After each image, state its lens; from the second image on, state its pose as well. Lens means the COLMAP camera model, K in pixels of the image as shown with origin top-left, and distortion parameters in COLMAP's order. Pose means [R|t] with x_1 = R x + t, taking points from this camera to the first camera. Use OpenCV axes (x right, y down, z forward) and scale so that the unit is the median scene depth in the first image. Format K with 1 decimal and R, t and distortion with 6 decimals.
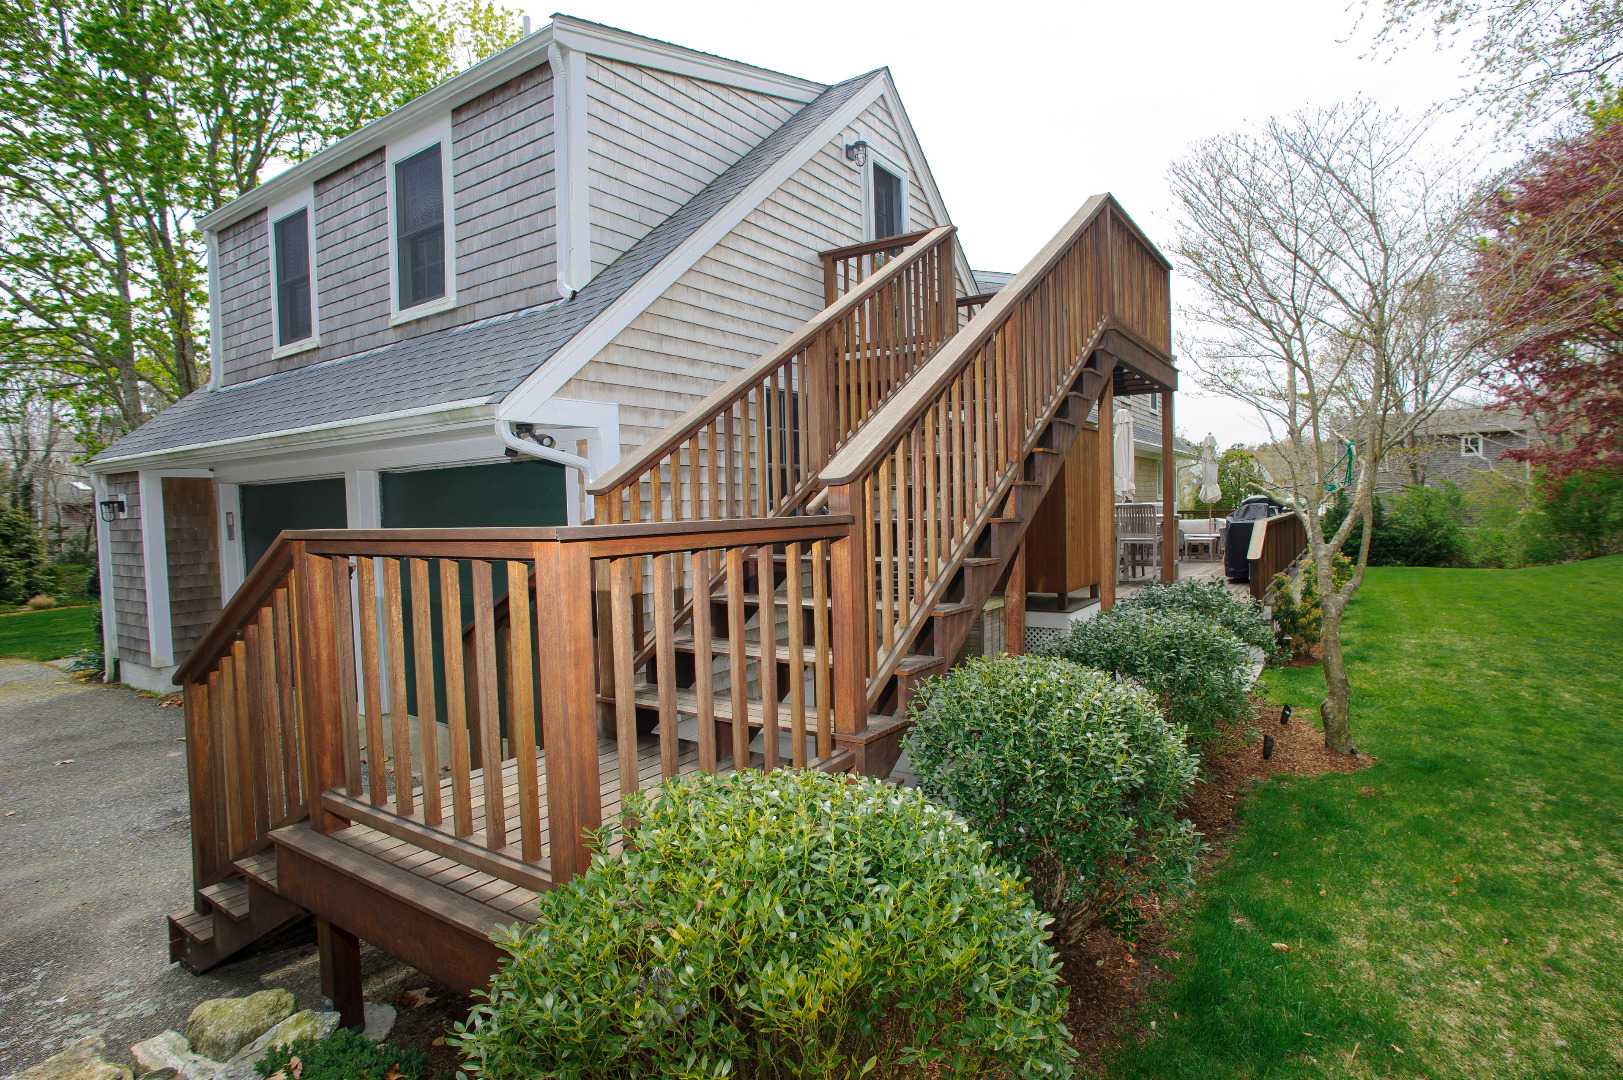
lens RADIAL K [[820.1, 0, 807.2], [0, 820.1, 540.8], [0, 0, 1]] dist [0.000213, 0.000604]
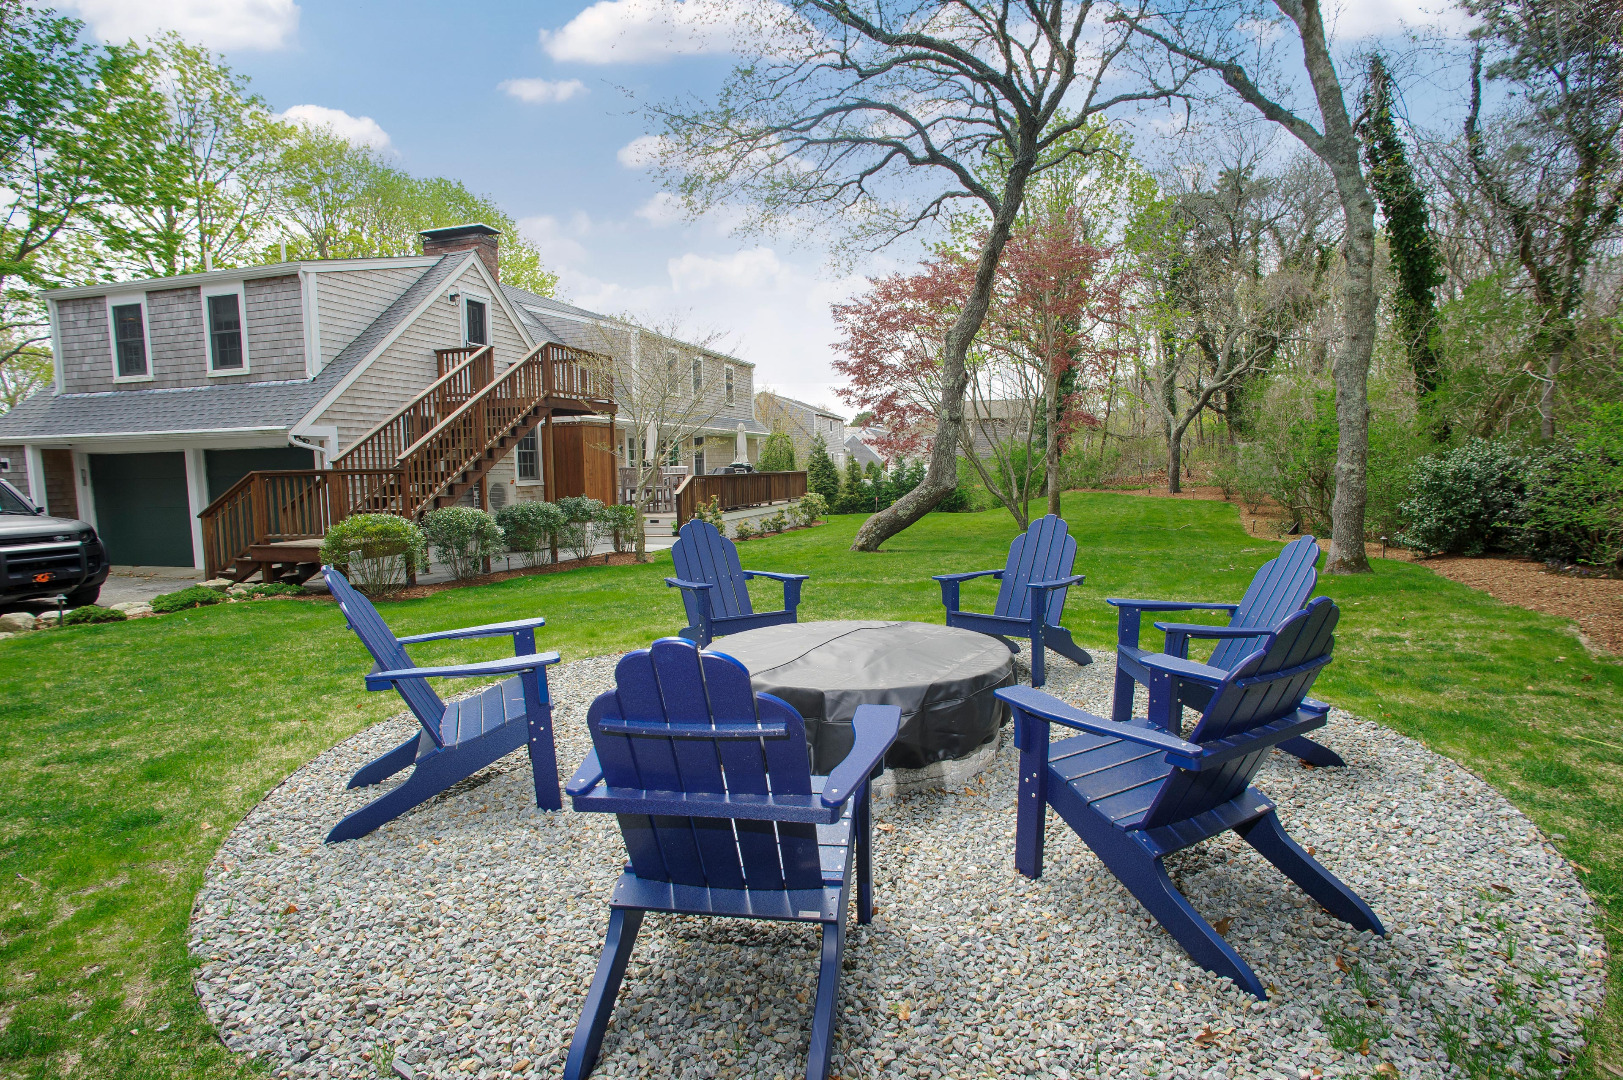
lens RADIAL K [[820.1, 0, 814.8], [0, 820.1, 531.6], [0, 0, 1]] dist [0.000213, 0.000604]
pose [[0.951204, -0.016113, 0.308143, 0.315723], [0.006034, 0.999416, 0.033636, 0.067804], [-0.308505, -0.030135, 0.950745, -1.521381]]
